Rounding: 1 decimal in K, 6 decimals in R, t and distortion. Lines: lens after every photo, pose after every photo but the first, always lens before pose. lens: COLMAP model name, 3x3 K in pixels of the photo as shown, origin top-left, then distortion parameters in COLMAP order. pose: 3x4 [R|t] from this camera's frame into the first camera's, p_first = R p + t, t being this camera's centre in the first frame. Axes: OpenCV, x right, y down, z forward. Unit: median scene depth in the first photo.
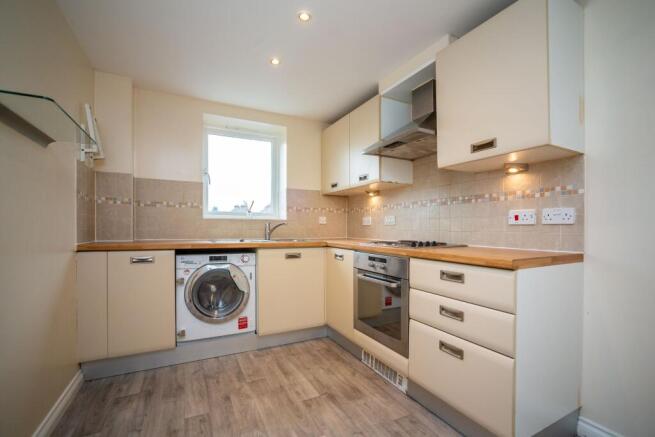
lens RADIAL K [[286.8, 0, 327.5], [0, 286.8, 218.5], [0, 0, 1]] dist [-0.000194, -0.000015]
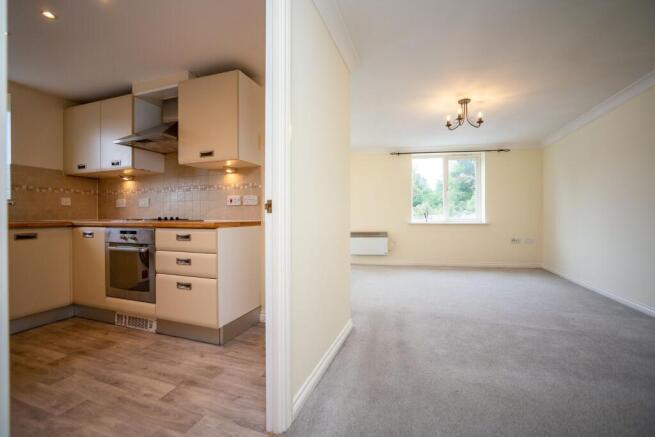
lens RADIAL K [[280.2, 0, 327.0], [0, 280.2, 215.4], [0, 0, 1]] dist [-0.038197, 0.013526]
pose [[0.725211, -0.006981, 0.688492, -0.021484], [-0.014420, 0.999575, 0.025324, 0.026020], [-0.688376, -0.028293, 0.724802, -0.422889]]
